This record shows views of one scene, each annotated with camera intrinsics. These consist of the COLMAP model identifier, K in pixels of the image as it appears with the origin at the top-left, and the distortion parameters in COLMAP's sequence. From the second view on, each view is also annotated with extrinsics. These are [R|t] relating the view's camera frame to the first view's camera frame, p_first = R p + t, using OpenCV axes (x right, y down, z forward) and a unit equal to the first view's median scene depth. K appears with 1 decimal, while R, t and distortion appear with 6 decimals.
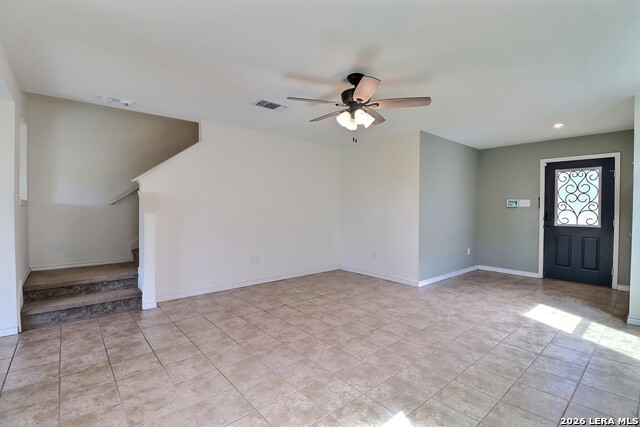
lens RADIAL K [[295.8, 0, 320.0], [0, 295.8, 213.5], [0, 0, 1]] dist [0.001472, -0.013332]
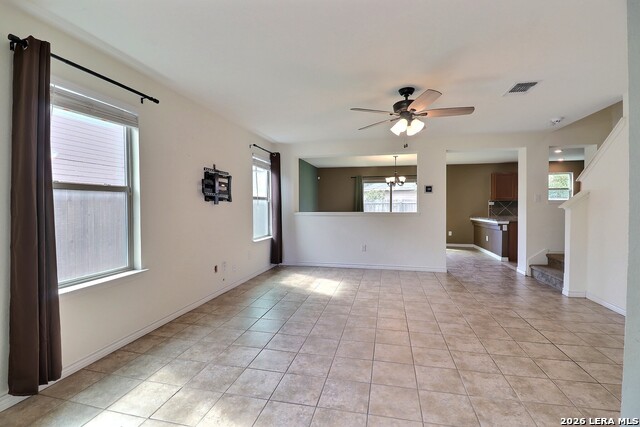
lens RADIAL K [[295.8, 0, 320.0], [0, 295.8, 213.5], [0, 0, 1]] dist [0.001472, -0.013332]
pose [[-0.801155, 0.012514, -0.598326, 0.972649], [-0.015516, 0.999011, 0.041670, -0.022055], [0.598256, 0.042668, -0.800168, 1.554564]]
